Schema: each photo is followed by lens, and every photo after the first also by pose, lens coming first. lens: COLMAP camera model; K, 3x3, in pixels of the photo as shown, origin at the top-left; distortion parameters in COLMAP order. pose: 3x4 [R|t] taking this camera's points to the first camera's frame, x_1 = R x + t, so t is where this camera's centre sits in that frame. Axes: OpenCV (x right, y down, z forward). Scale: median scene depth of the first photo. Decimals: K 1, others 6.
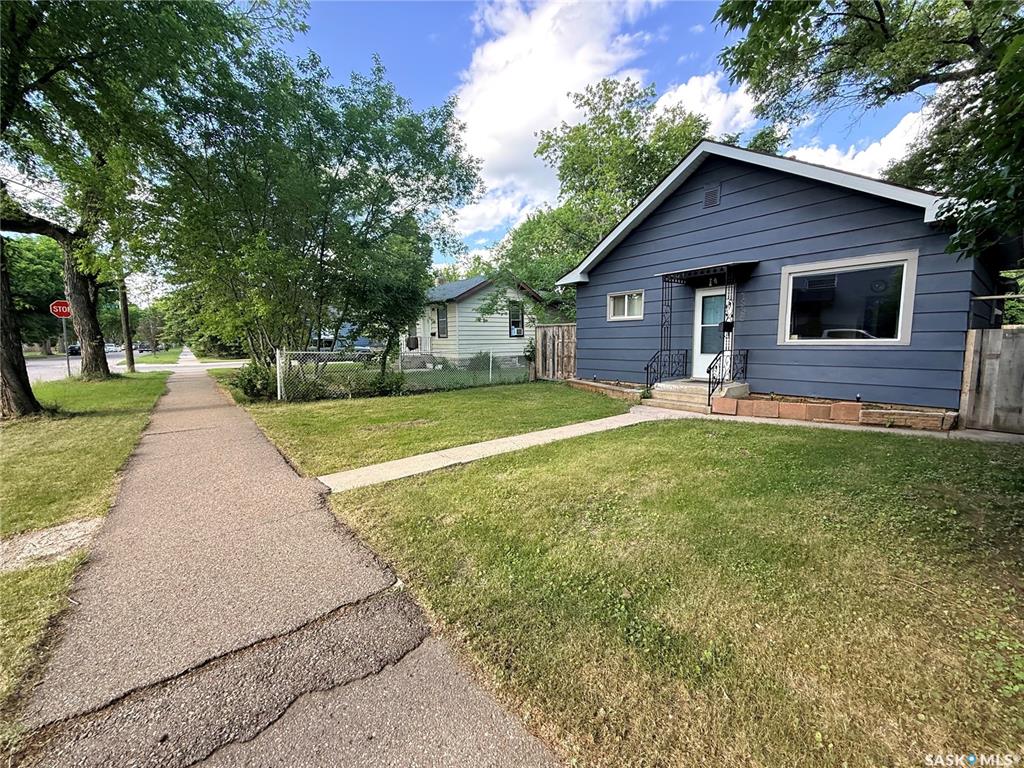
lens RADIAL K [[408.0, 0, 510.2], [0, 408.0, 382.6], [0, 0, 1]] dist [-0.001083, -0.000282]
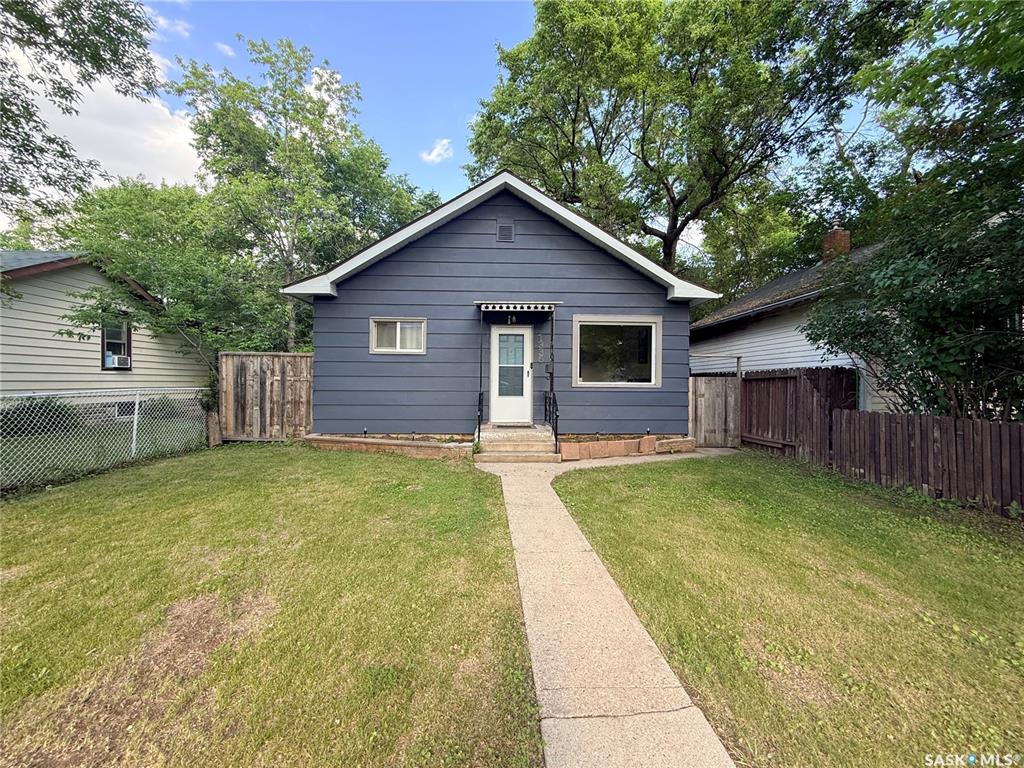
lens RADIAL K [[408.0, 0, 508.3], [0, 408.0, 386.7], [0, 0, 1]] dist [-0.001083, -0.000282]
pose [[0.591976, 0.006923, 0.805926, -0.255548], [0.066909, 0.996089, -0.057703, -0.037557], [-0.803173, 0.088082, 0.589198, 0.444778]]
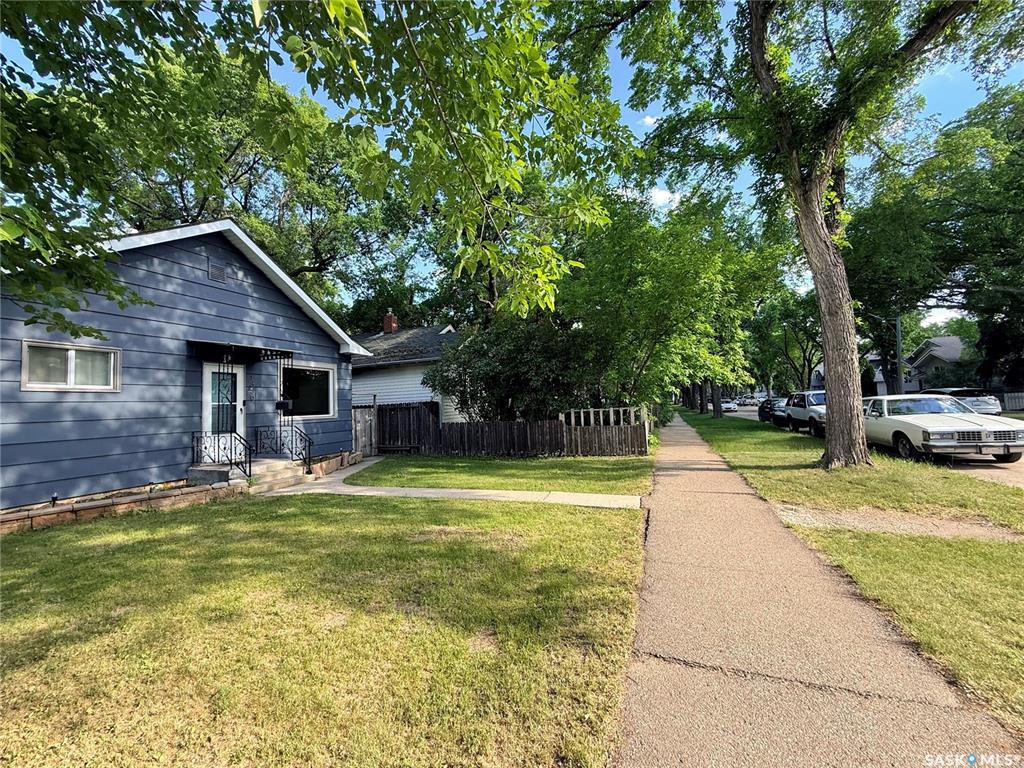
lens RADIAL K [[408.0, 0, 511.3], [0, 408.0, 382.5], [0, 0, 1]] dist [-0.001083, -0.000282]
pose [[-0.517770, 0.074907, 0.852234, -0.640072], [0.128026, 0.991726, -0.009386, -0.092138], [-0.845886, 0.104249, -0.523076, 0.902461]]
